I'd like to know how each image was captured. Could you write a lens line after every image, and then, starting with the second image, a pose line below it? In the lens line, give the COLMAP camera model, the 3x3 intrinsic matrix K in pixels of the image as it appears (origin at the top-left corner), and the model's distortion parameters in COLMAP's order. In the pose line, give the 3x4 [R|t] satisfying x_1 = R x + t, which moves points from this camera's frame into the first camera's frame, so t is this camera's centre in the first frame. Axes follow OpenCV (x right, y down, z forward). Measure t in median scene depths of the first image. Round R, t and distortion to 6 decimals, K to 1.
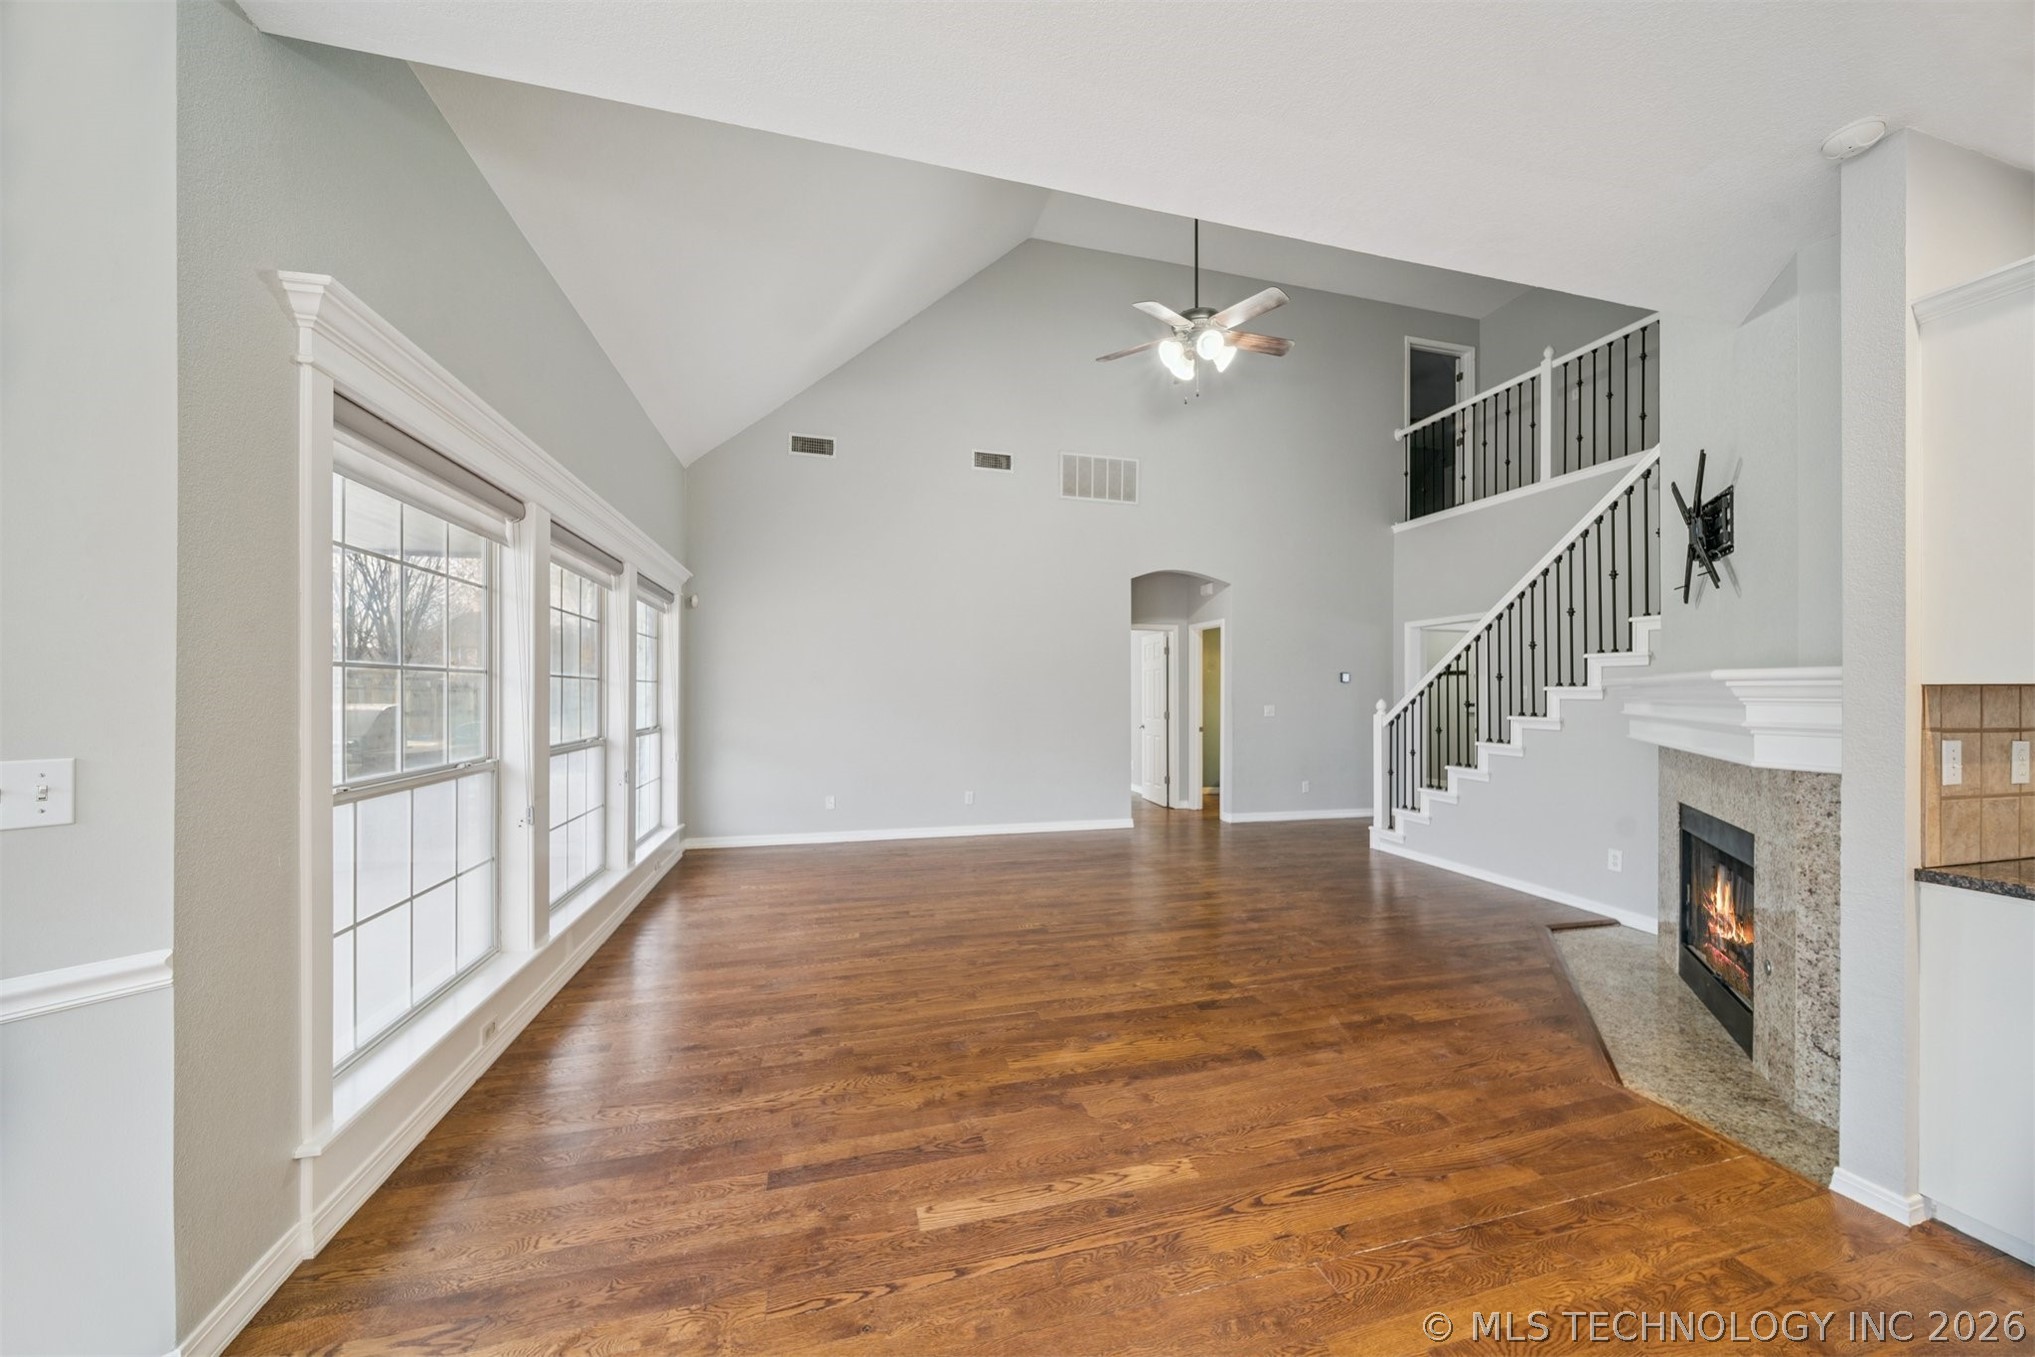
lens RADIAL K [[718.7, 0, 1029.5], [0, 718.7, 688.3], [0, 0, 1]] dist [-0.000097, -0.001096]
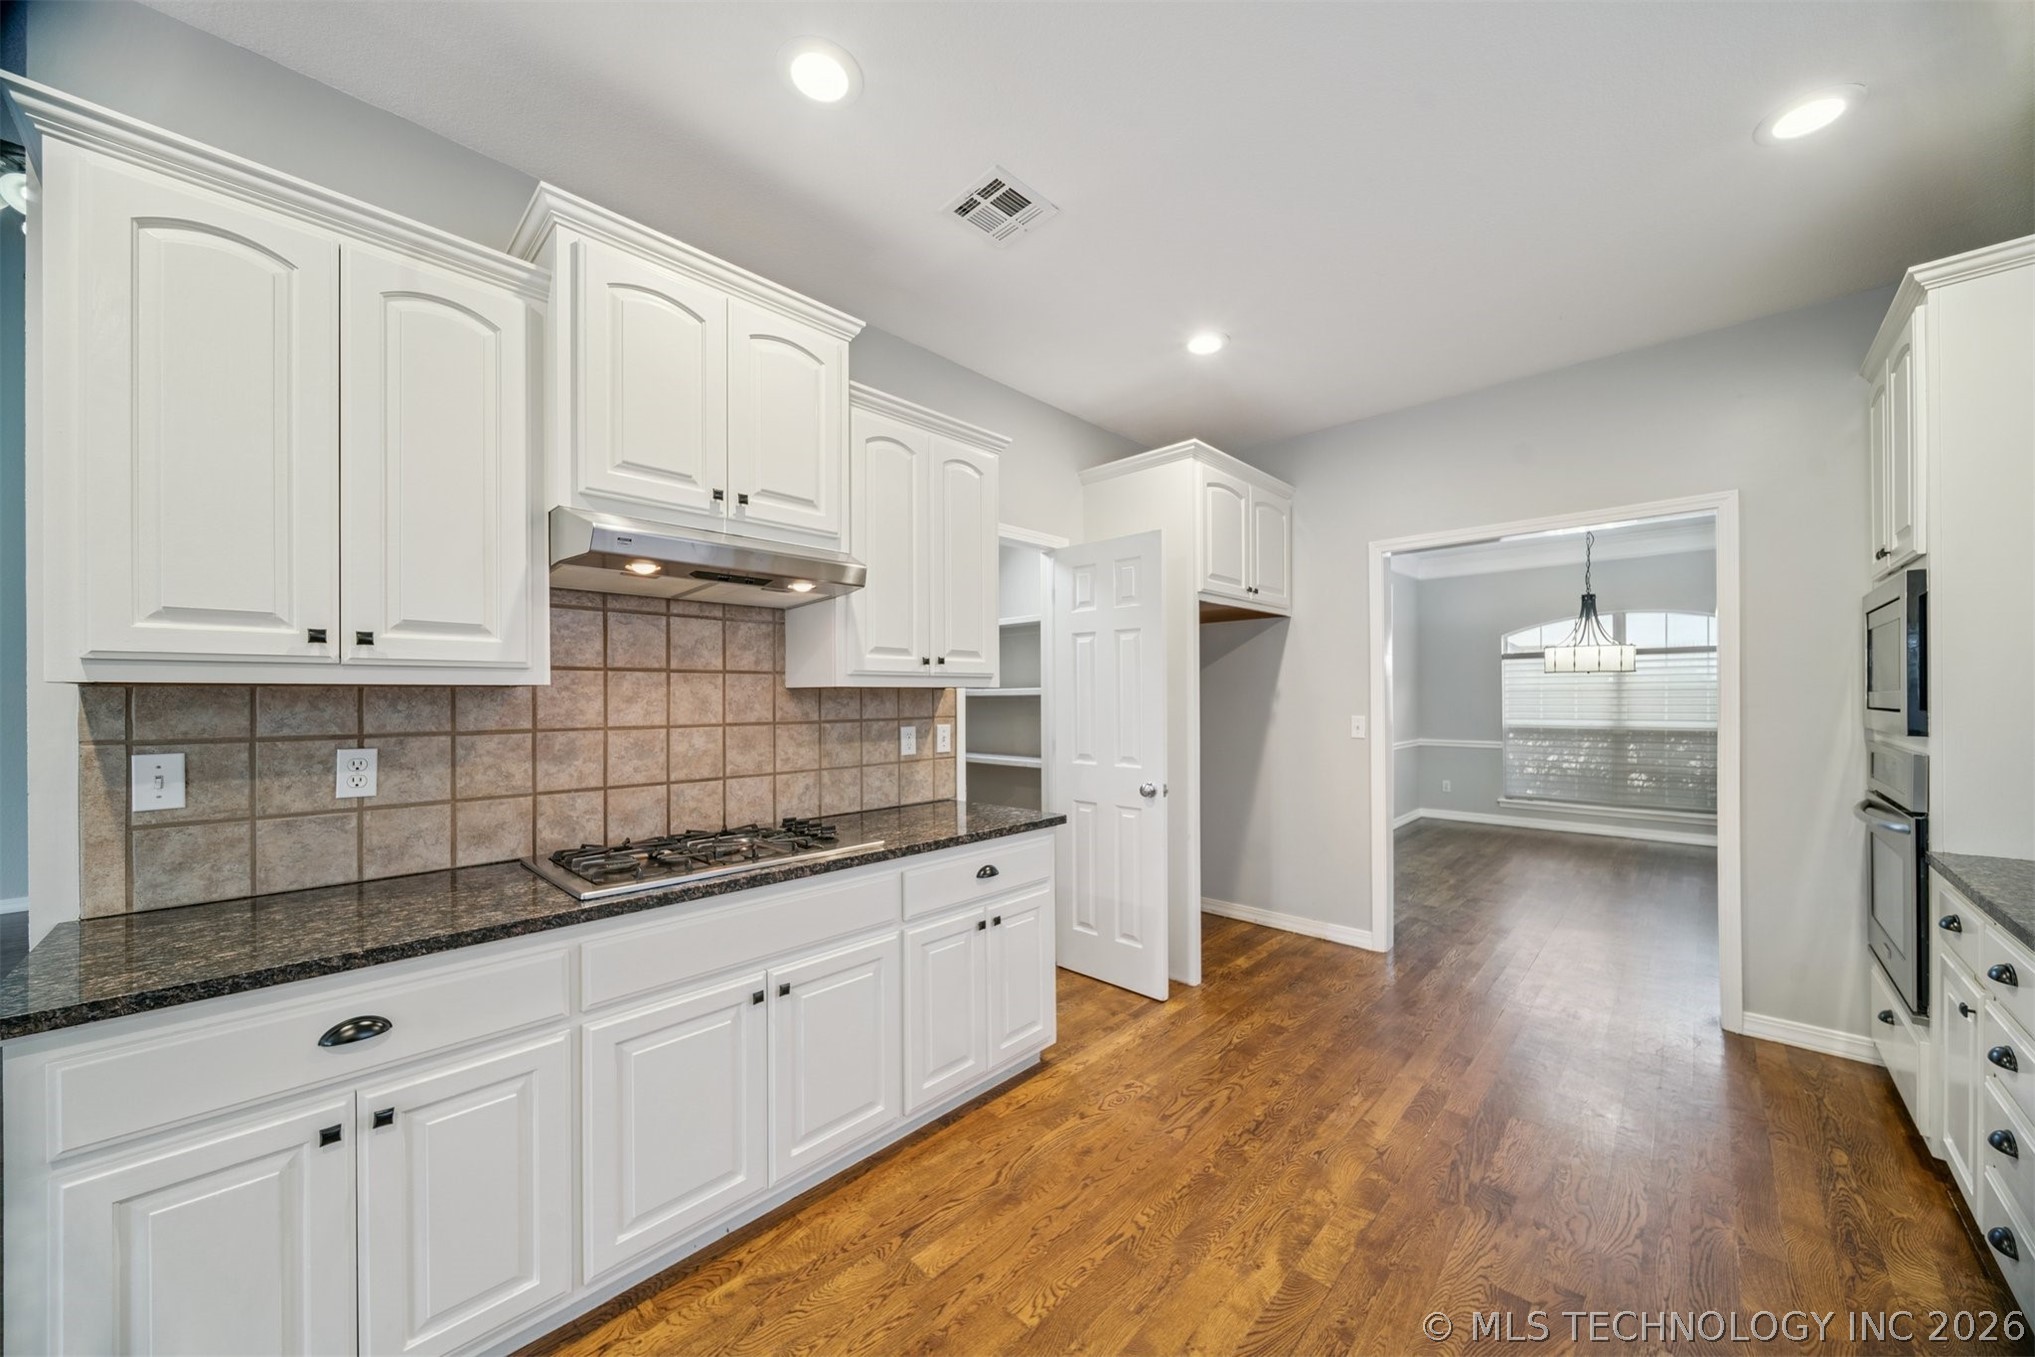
lens RADIAL K [[718.7, 0, 1023.6], [0, 718.7, 693.7], [0, 0, 1]] dist [-0.000097, -0.001096]
pose [[0.855467, -0.008347, 0.517790, 0.907244], [0.006173, 0.999963, 0.005921, 0.002534], [-0.517821, -0.001868, 0.855487, -0.106491]]
